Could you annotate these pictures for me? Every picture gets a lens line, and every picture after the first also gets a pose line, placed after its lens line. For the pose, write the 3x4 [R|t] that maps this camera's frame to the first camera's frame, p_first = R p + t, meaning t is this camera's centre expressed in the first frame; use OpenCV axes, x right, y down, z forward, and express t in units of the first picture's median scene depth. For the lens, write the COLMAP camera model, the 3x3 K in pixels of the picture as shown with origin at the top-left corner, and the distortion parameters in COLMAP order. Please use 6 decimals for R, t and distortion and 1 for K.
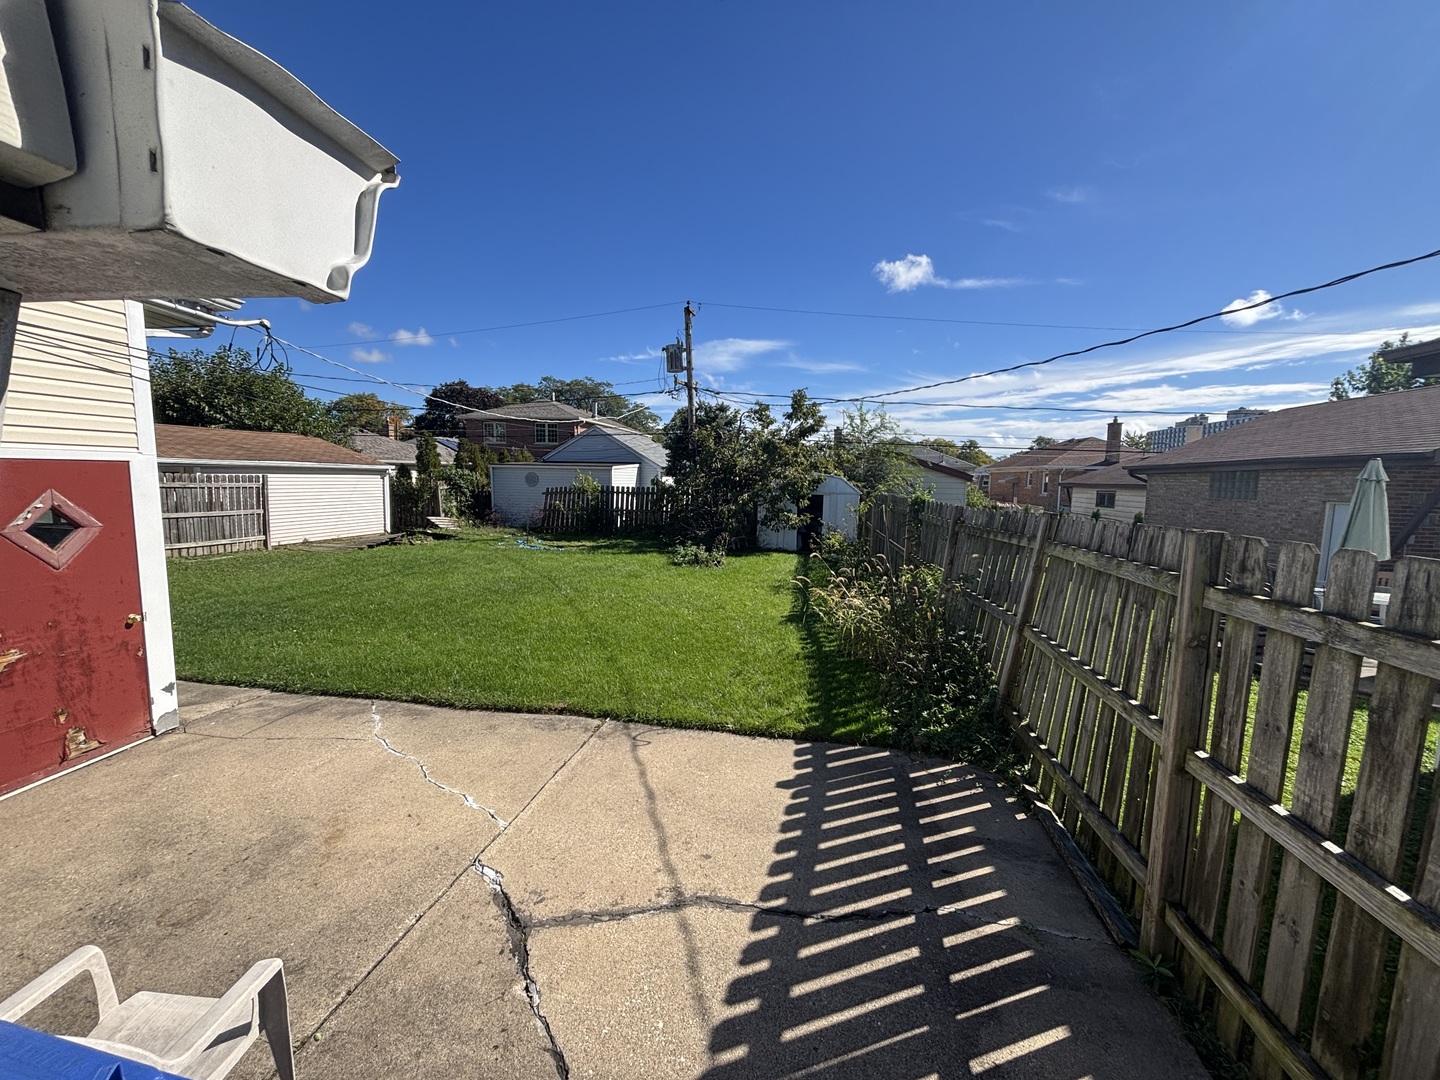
lens RADIAL K [[575.6, 0, 716.0], [0, 575.6, 544.4], [0, 0, 1]] dist [0.008118, 0.000108]
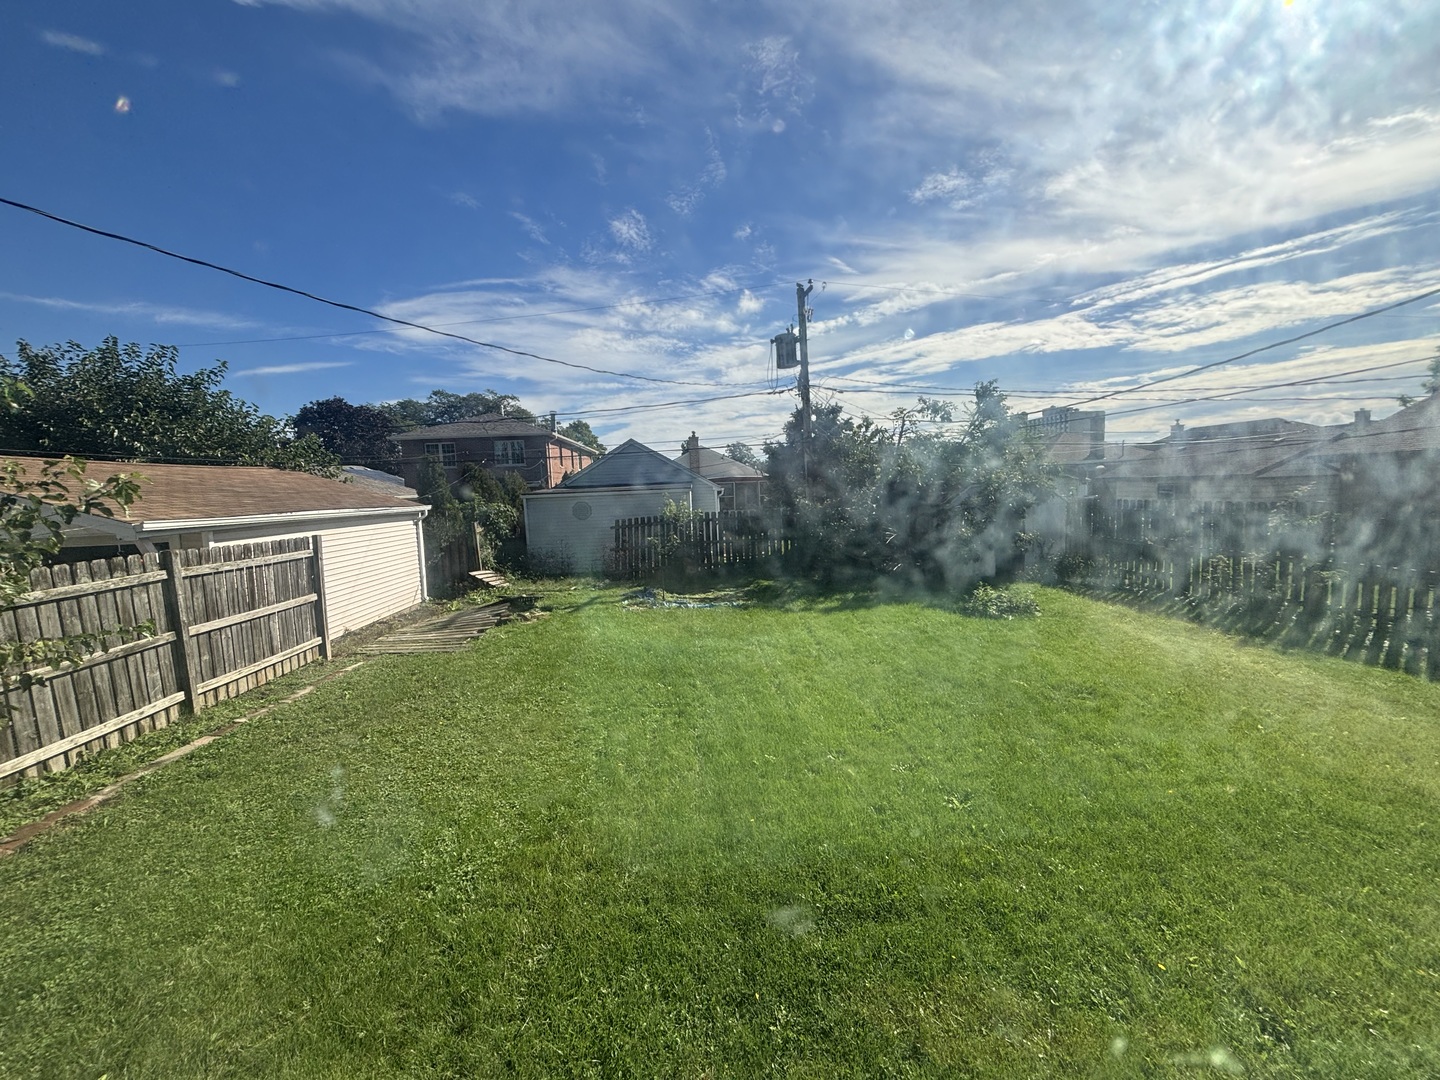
lens RADIAL K [[575.6, 0, 724.1], [0, 575.6, 540.2], [0, 0, 1]] dist [0.008118, 0.000108]
pose [[0.969202, -0.082184, 0.232149, -0.375674], [0.088686, 0.995903, -0.017692, -0.049302], [-0.229744, 0.037736, 0.972519, 0.239284]]
